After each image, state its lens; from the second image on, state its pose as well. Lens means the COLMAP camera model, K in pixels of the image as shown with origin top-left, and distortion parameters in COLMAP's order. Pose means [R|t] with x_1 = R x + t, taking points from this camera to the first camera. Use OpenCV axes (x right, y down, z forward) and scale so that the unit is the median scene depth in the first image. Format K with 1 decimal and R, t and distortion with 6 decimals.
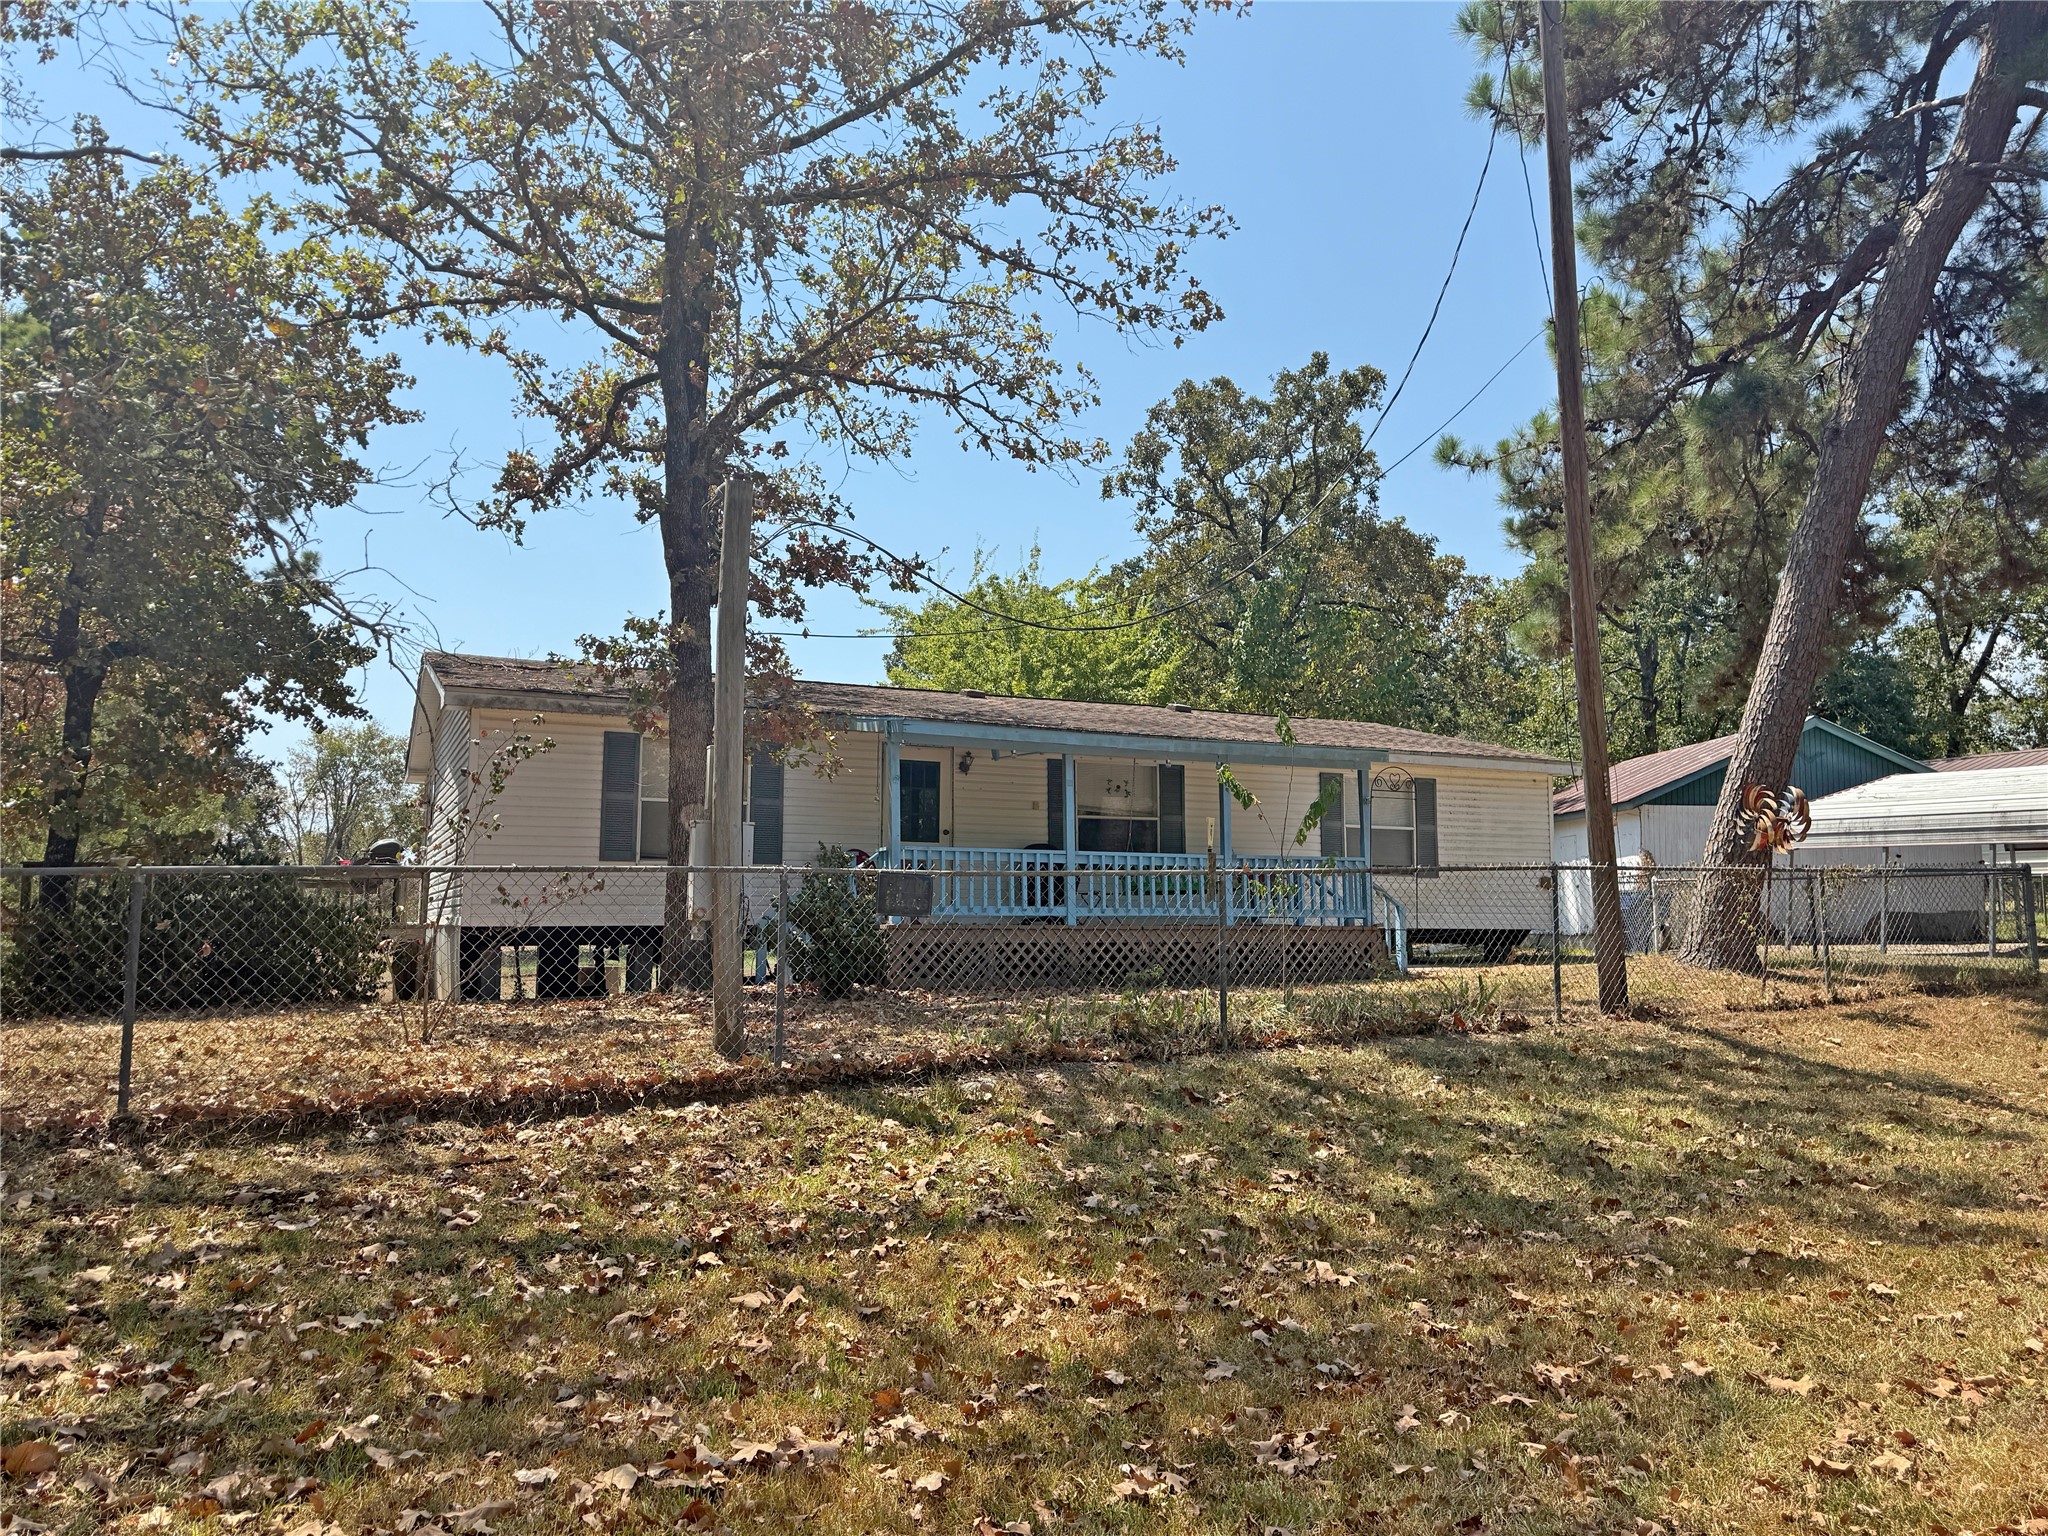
lens RADIAL K [[1559.1, 0, 1109.7], [0, 1559.1, 770.3], [0, 0, 1]] dist [0.081031, -0.235264]
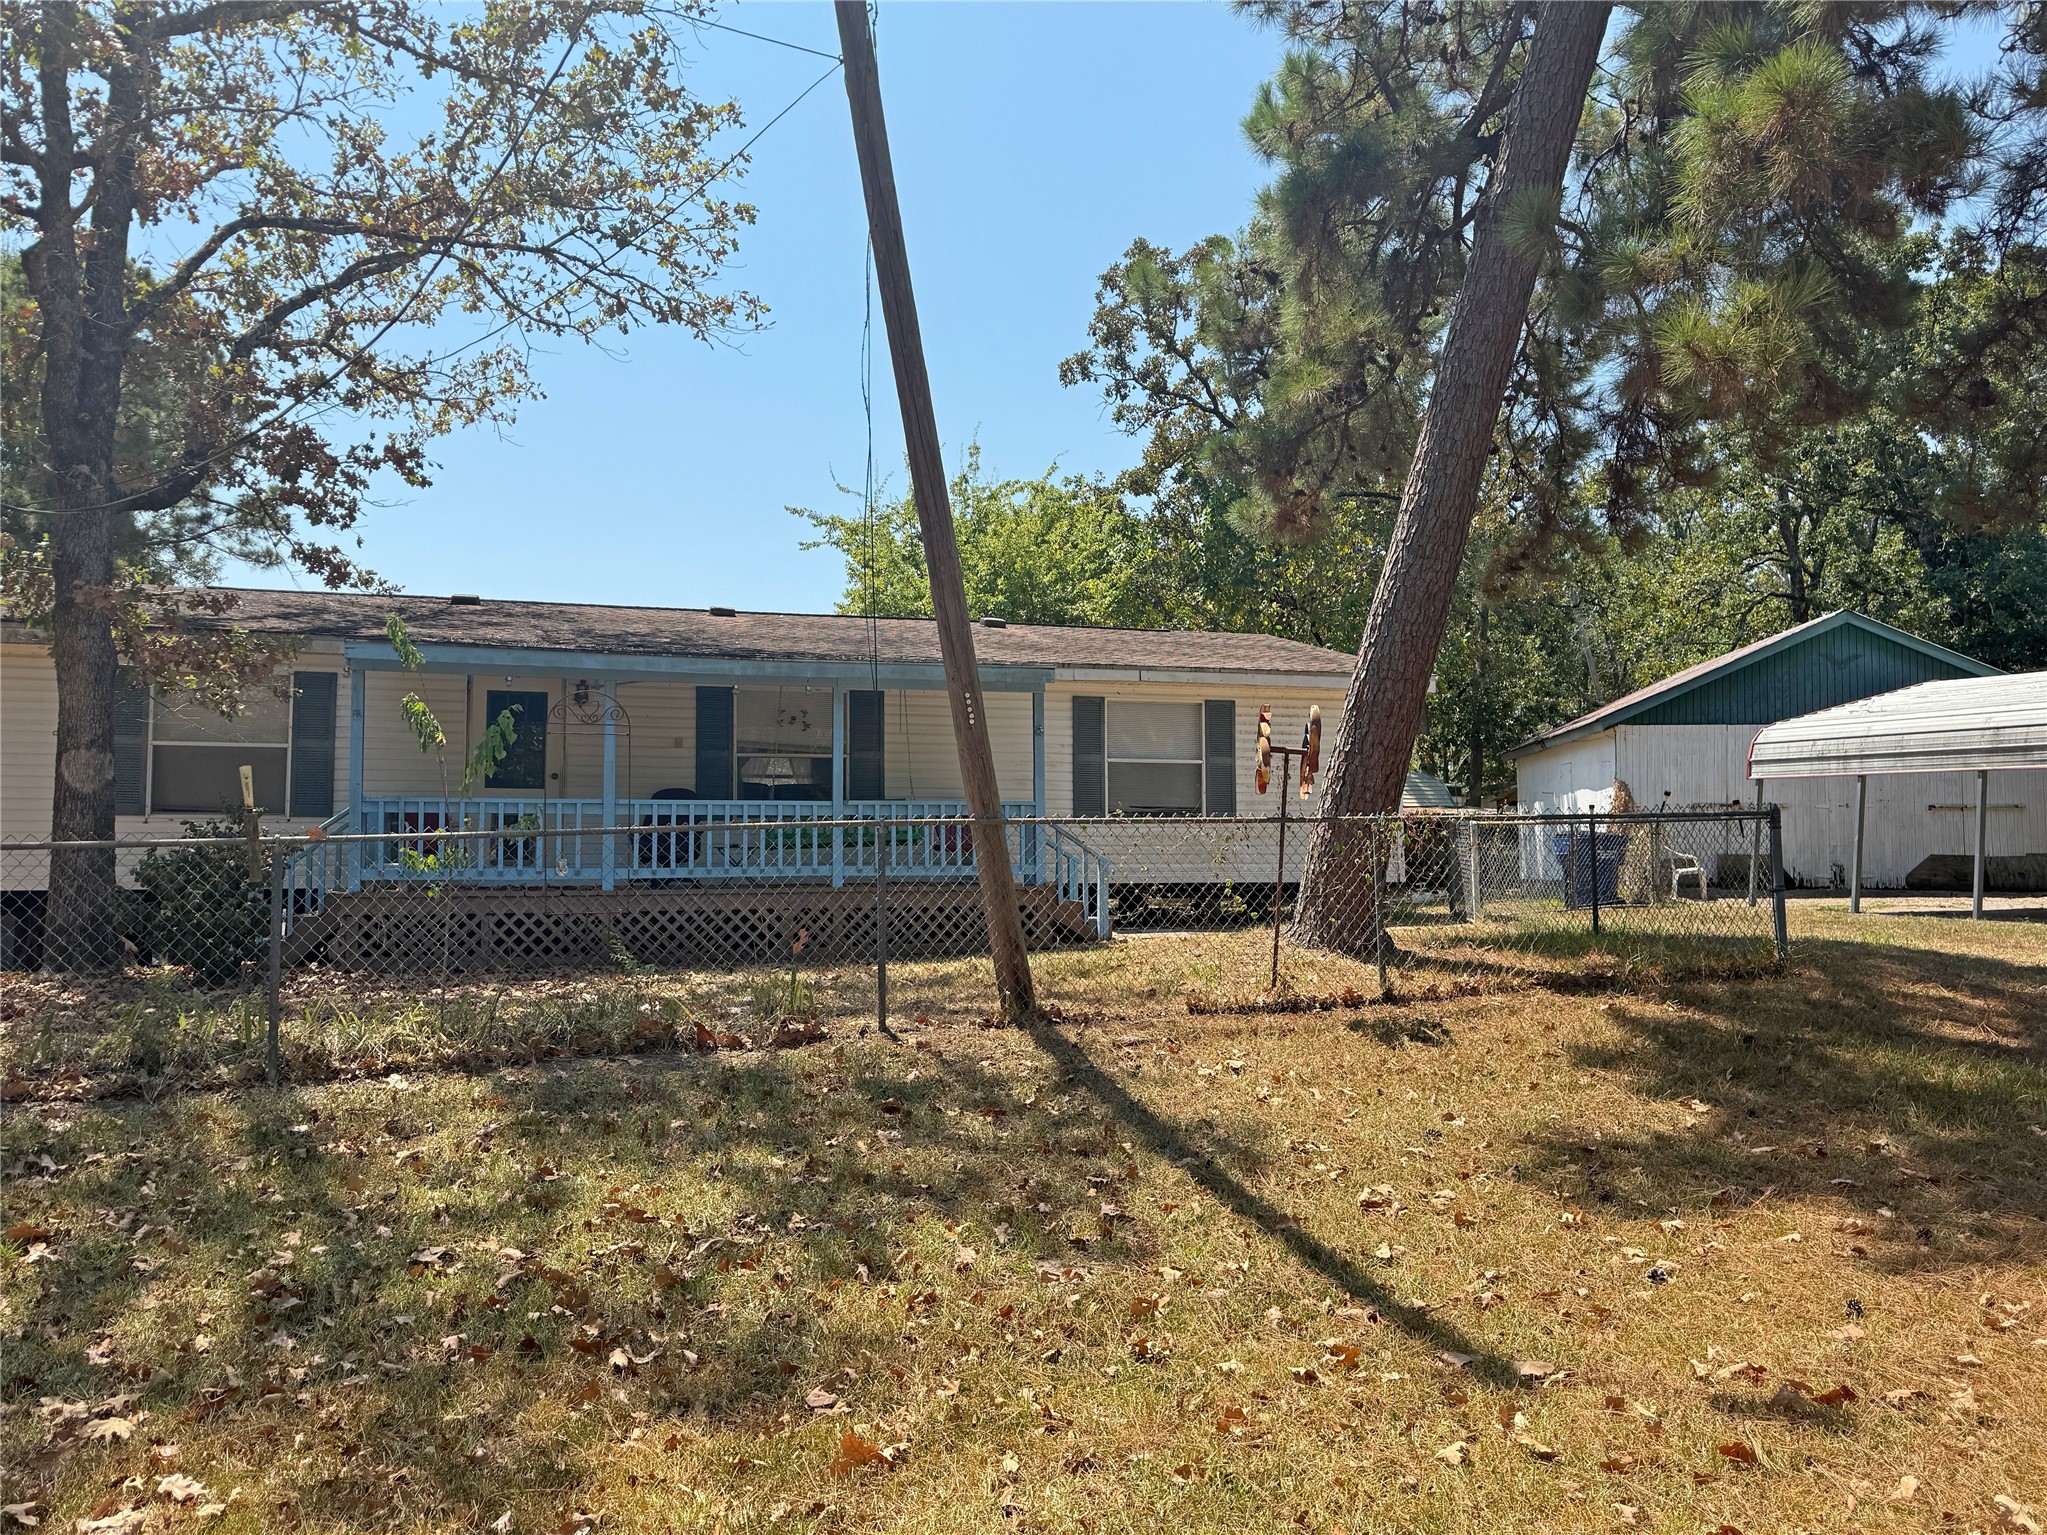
lens RADIAL K [[1675.1, 0, 1023.5], [0, 1675.1, 767.5], [0, 0, 1]] dist [0.094957, -0.115843]
pose [[0.985951, -0.015445, -0.166318, 0.230031], [0.022099, 0.999025, 0.038229, 0.004430], [0.165565, -0.041367, 0.985331, 0.117278]]
